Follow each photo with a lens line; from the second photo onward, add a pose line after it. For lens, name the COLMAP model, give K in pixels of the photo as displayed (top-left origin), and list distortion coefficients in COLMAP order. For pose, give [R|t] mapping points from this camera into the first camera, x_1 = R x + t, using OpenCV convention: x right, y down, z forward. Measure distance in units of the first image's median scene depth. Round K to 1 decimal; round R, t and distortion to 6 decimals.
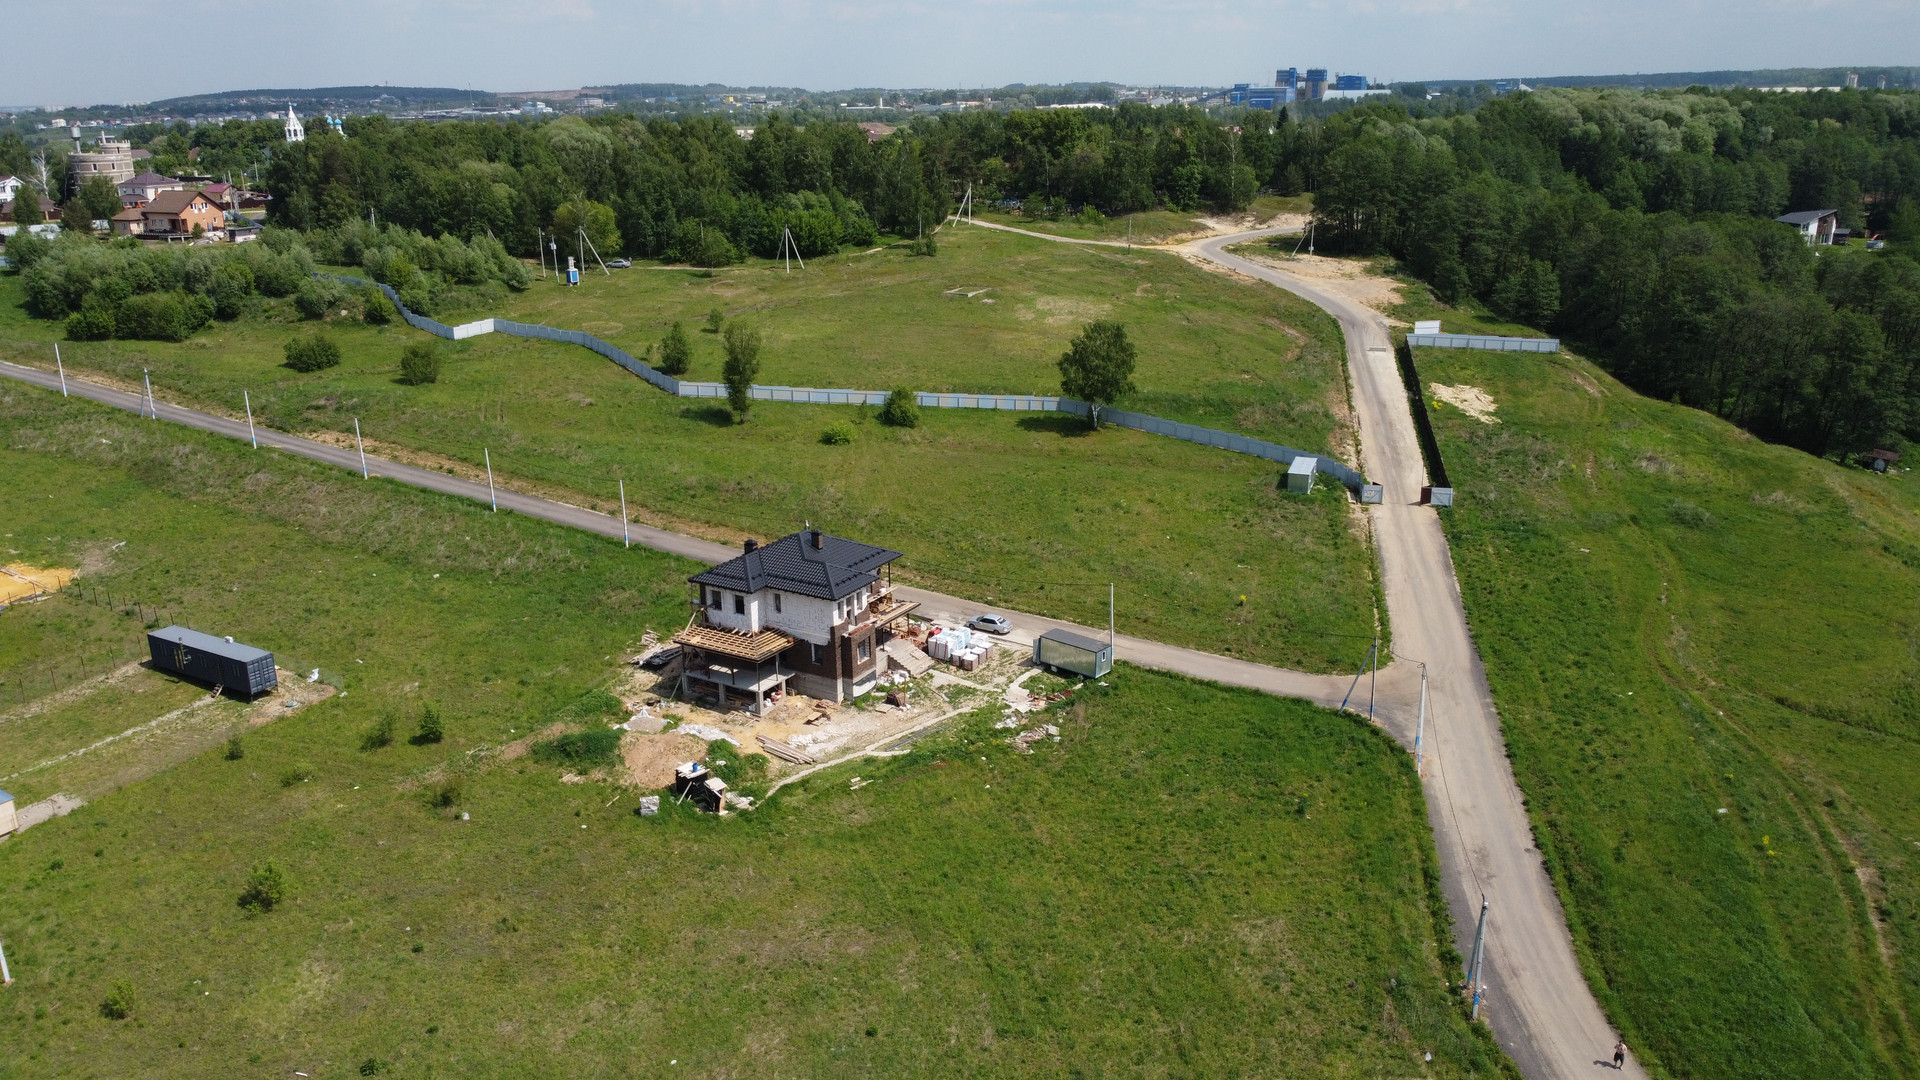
lens RADIAL K [[1444.7, 0, 968.0], [0, 1444.7, 536.6], [0, 0, 1]] dist [-0.000615, -0.006209]
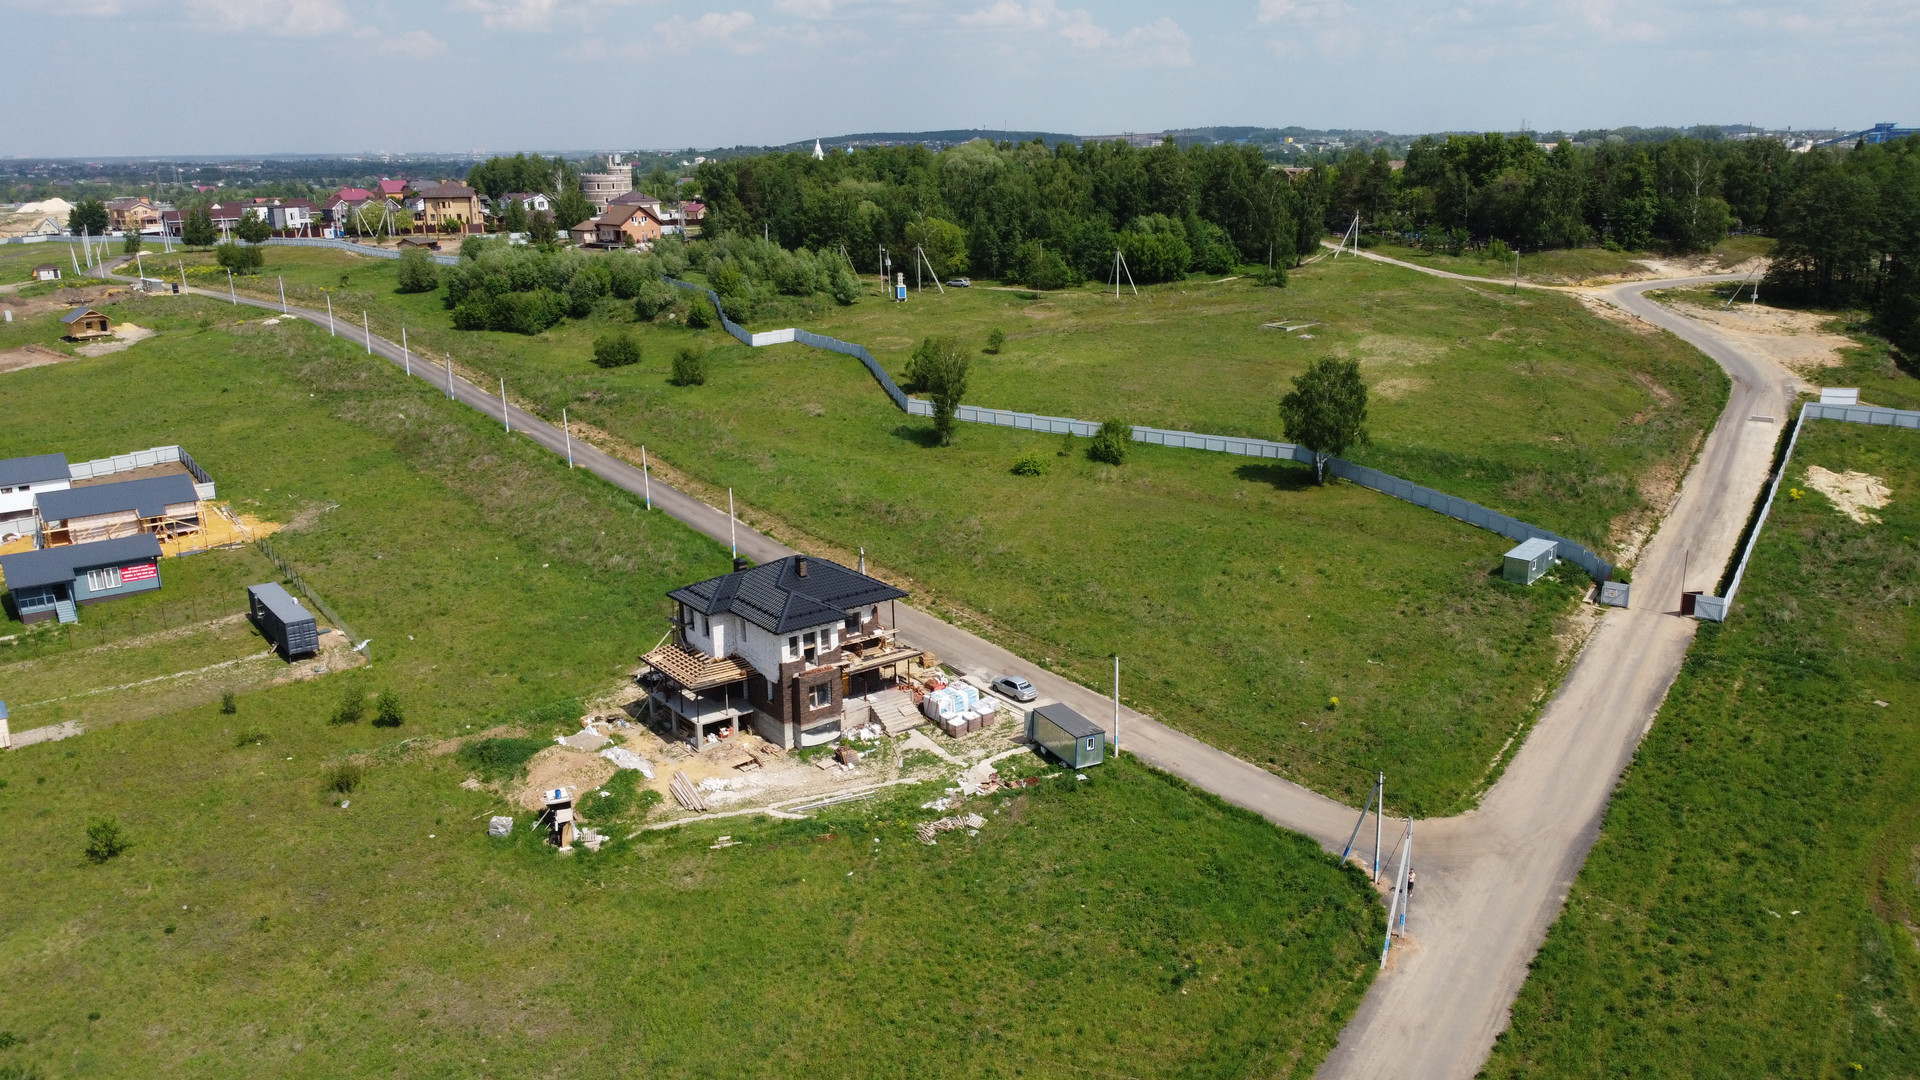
lens RADIAL K [[1449.8, 0, 954.4], [0, 1449.8, 538.6], [0, 0, 1]] dist [-0.001171, -0.005000]
pose [[0.925848, 0.101058, -0.364132, 0.190715], [-0.110936, 0.993808, -0.006255, -0.012224], [0.361245, 0.046187, 0.931326, 0.119292]]
